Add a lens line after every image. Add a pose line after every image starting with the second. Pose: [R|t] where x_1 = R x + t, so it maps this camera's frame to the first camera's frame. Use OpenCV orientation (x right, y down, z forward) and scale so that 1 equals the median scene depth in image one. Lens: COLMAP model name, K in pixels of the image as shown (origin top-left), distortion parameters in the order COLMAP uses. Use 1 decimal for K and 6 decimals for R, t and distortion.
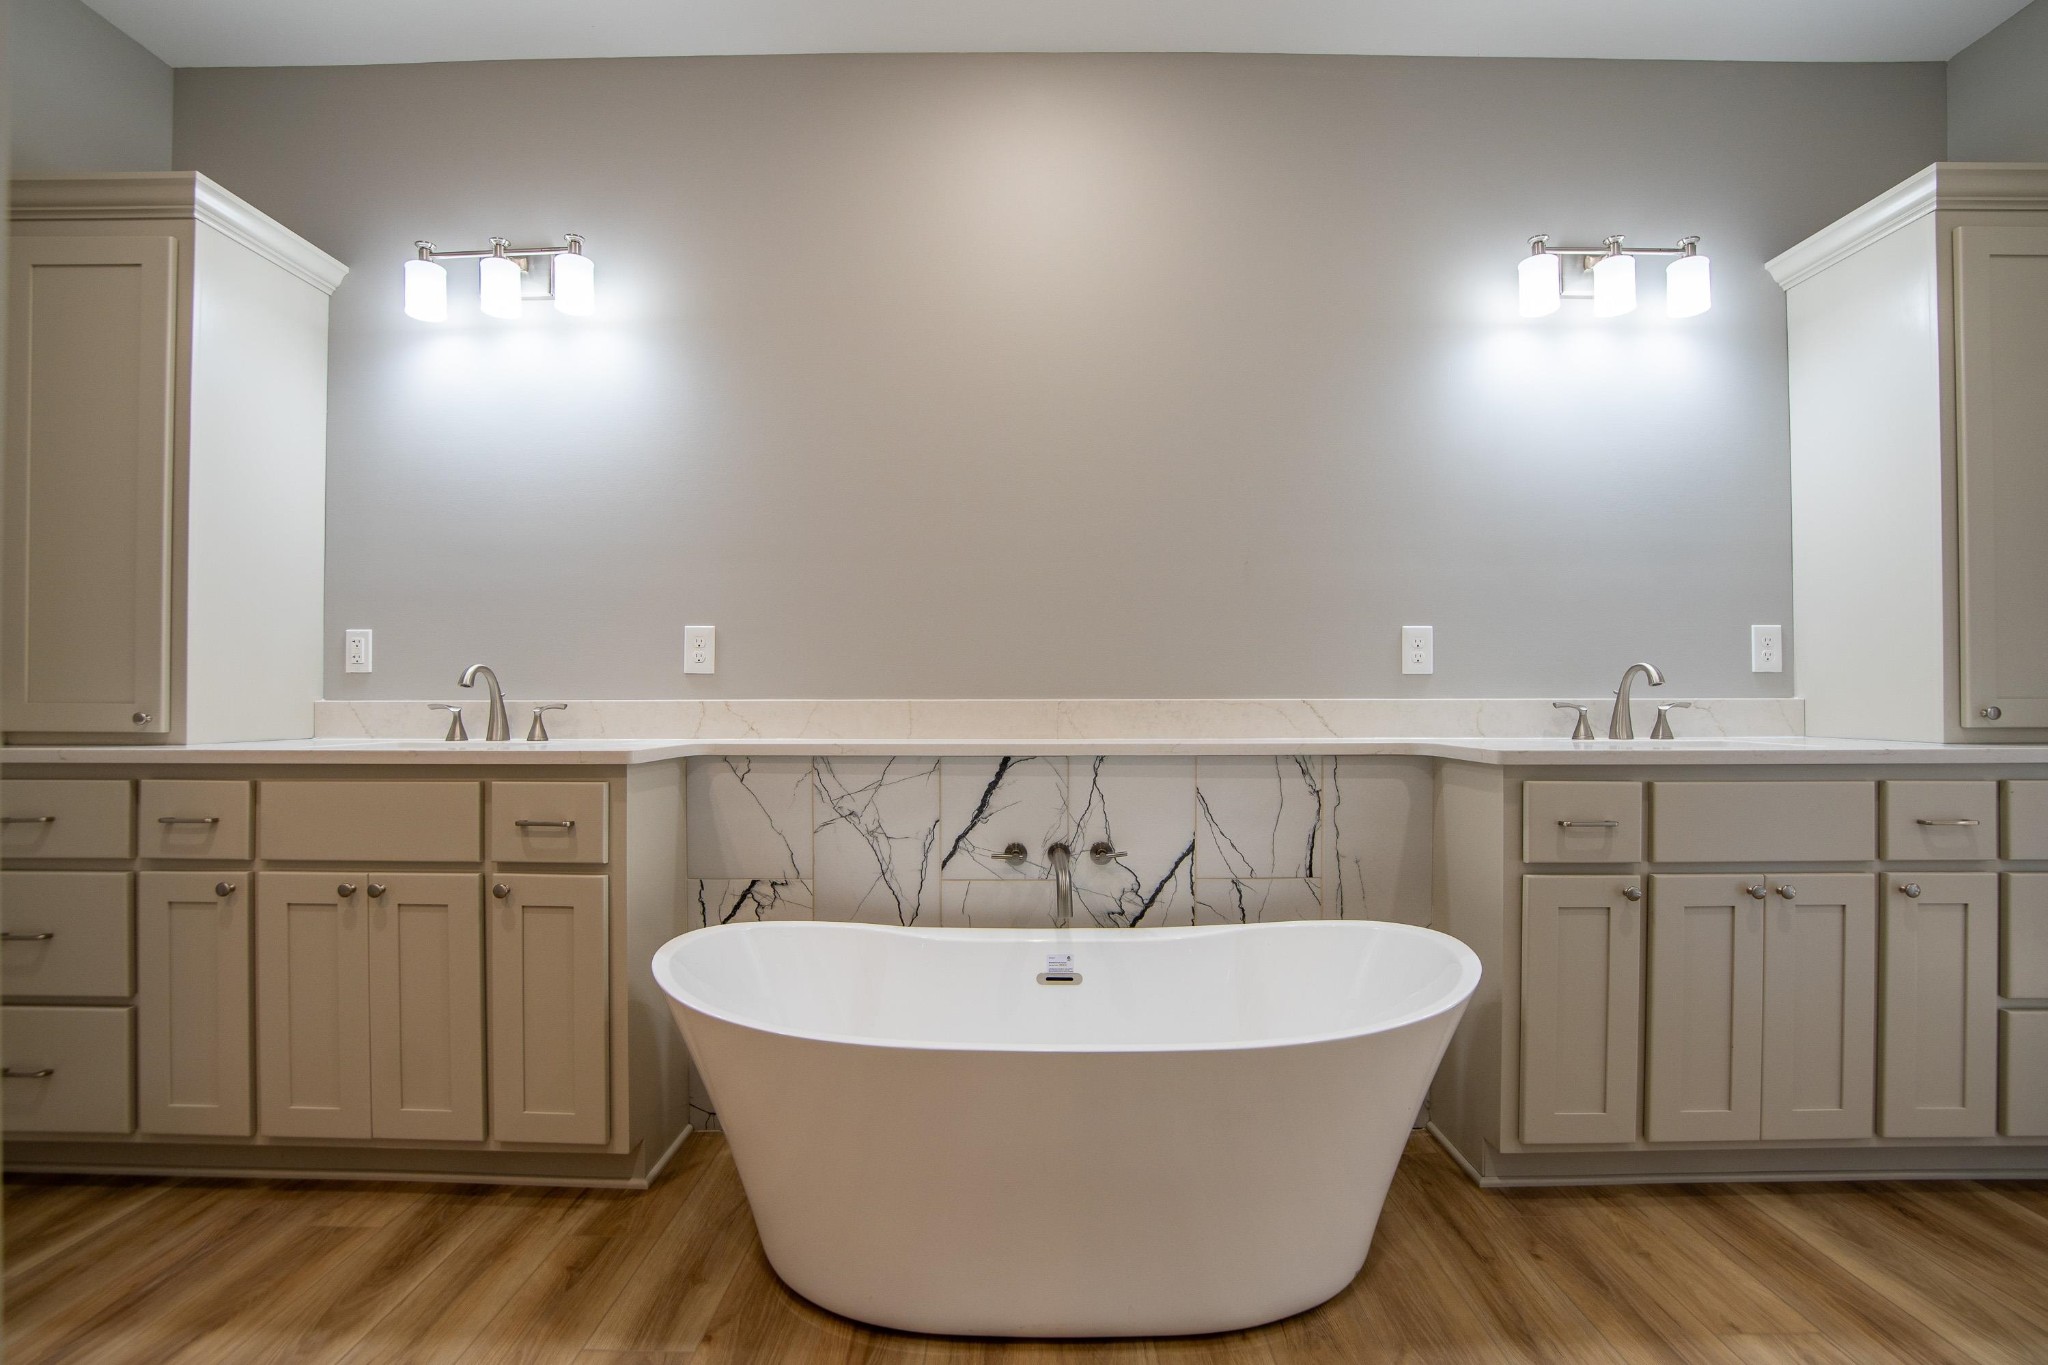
lens RADIAL K [[918.1, 0, 1029.2], [0, 918.1, 694.6], [0, 0, 1]] dist [-0.046220, 0.011450]
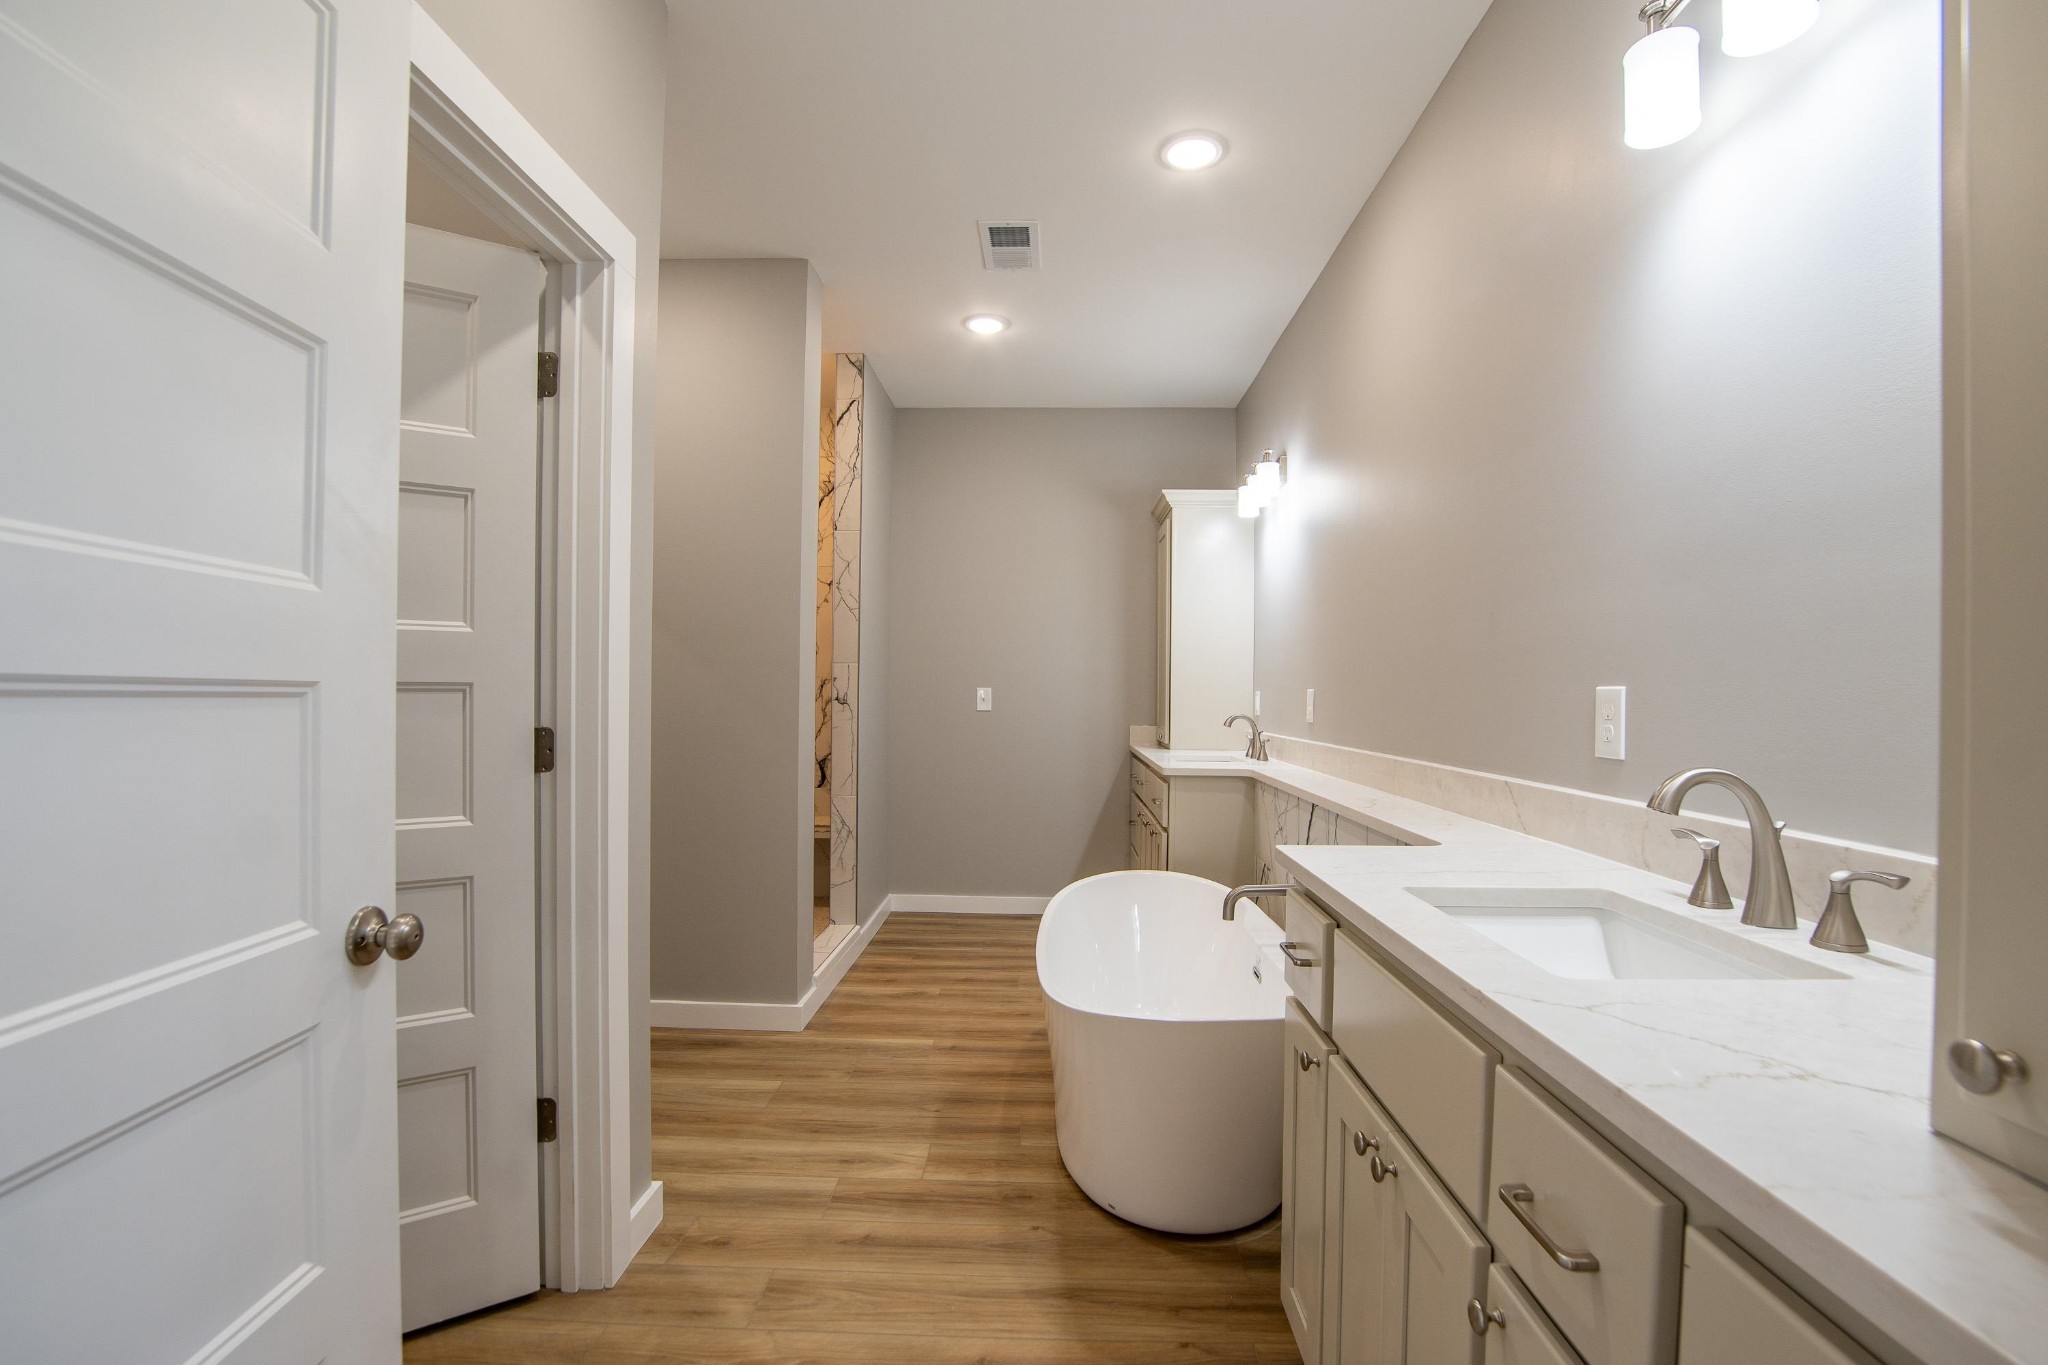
lens RADIAL K [[918.1, 0, 1029.2], [0, 918.1, 694.6], [0, 0, 1]] dist [-0.046220, 0.011450]
pose [[-0.027619, 0.000913, -0.999618, 1.204499], [-0.002174, 0.999997, 0.000973, -0.076531], [0.999616, 0.002200, -0.027617, 0.650880]]
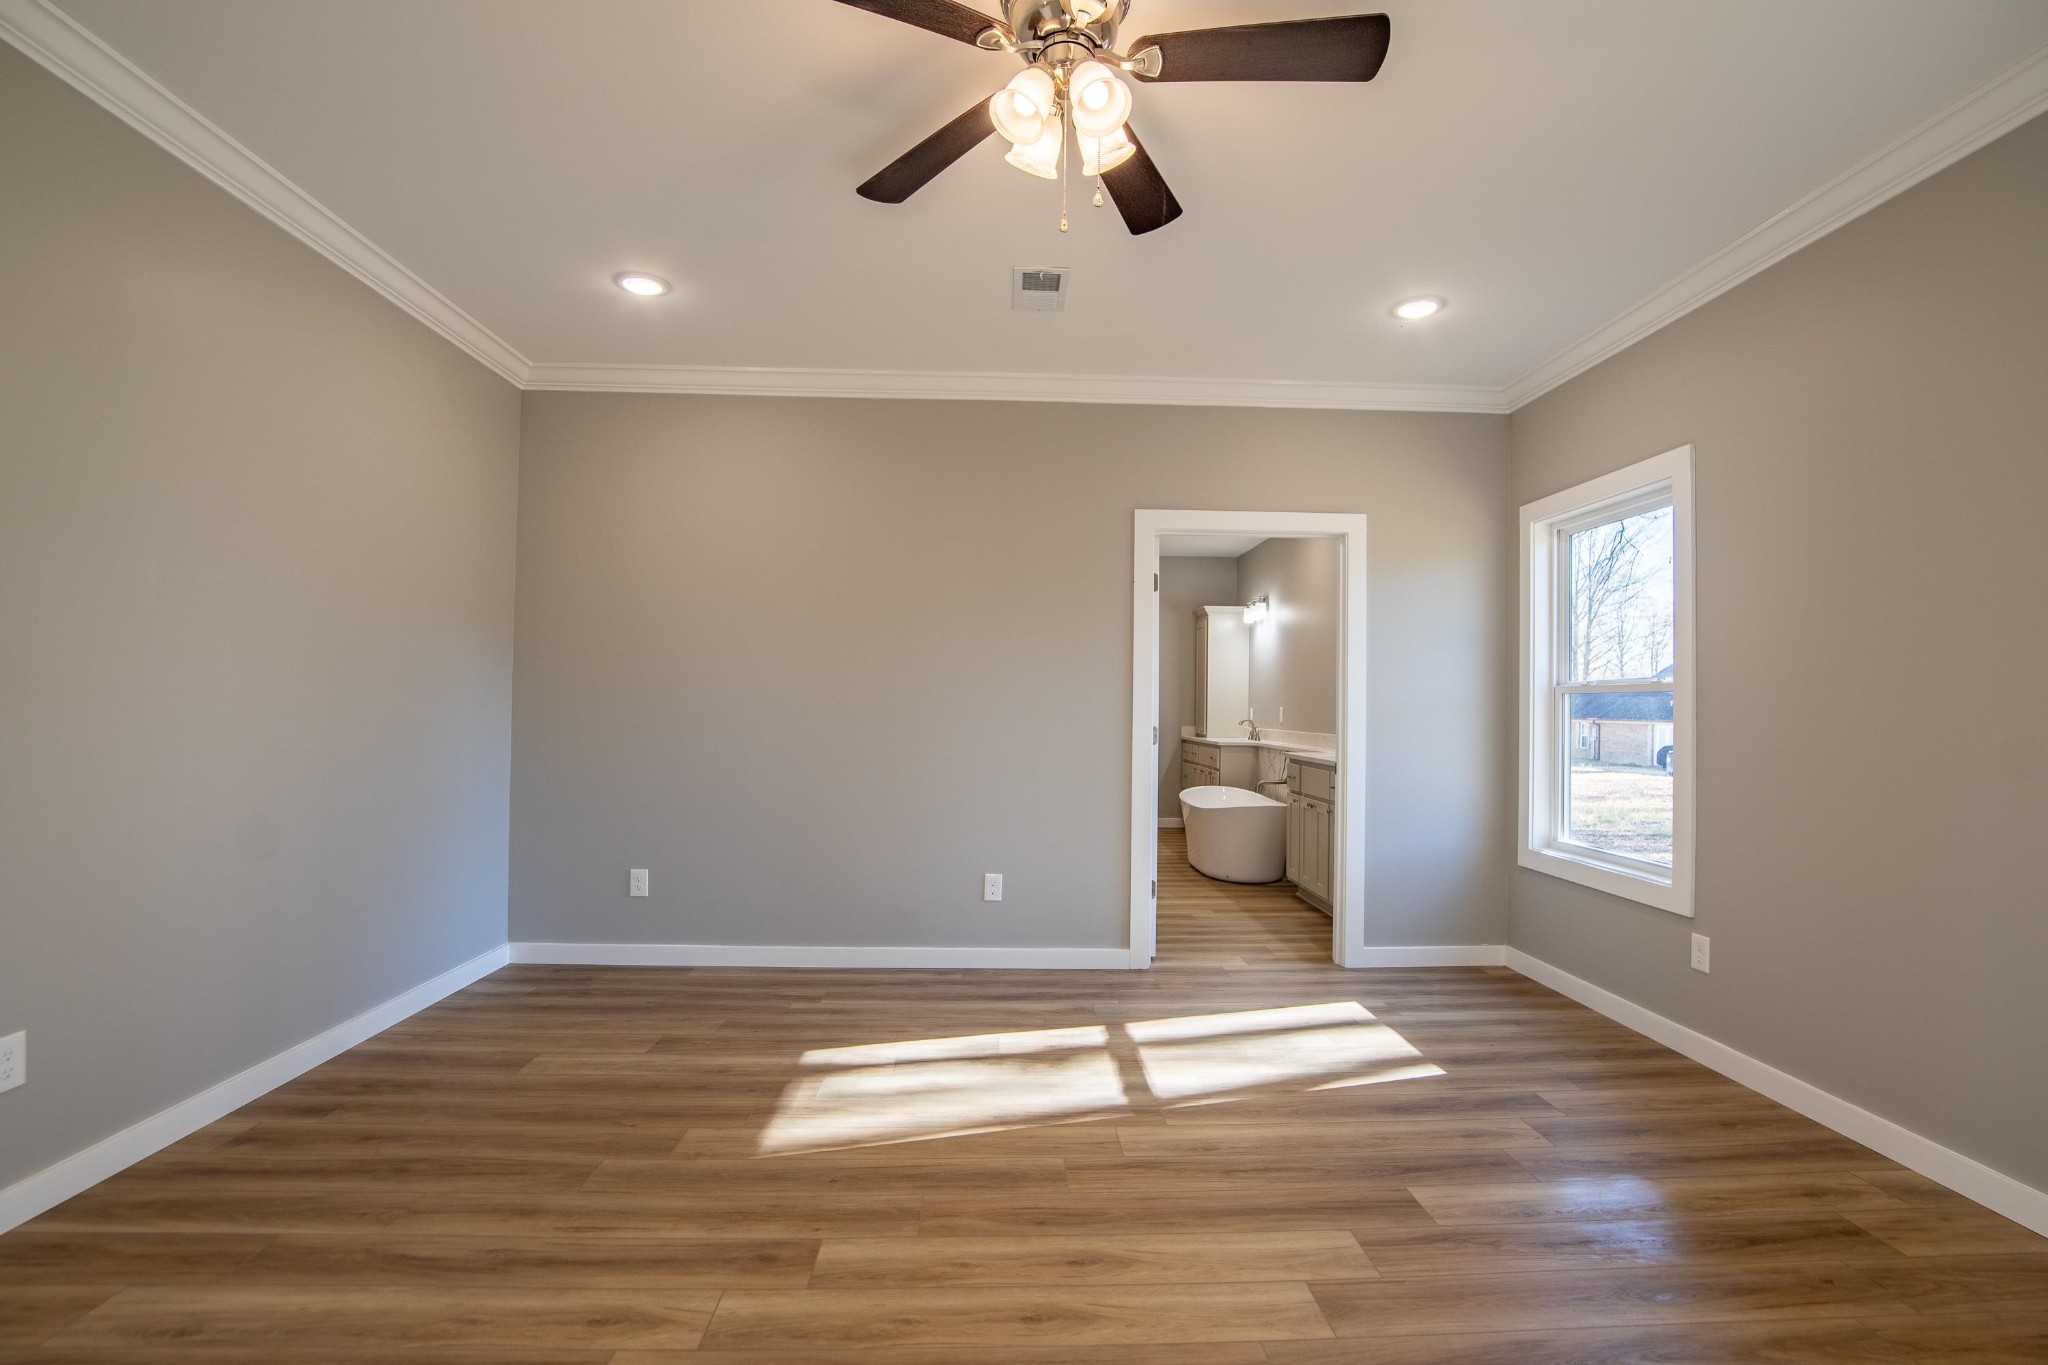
lens RADIAL K [[918.1, 0, 1029.2], [0, 918.1, 694.6], [0, 0, 1]] dist [-0.046220, 0.011450]
pose [[0.048784, -0.010478, -0.998754, 3.085704], [-0.005233, 0.999929, -0.010746, -0.089852], [0.998796, 0.005750, 0.048726, -0.047682]]
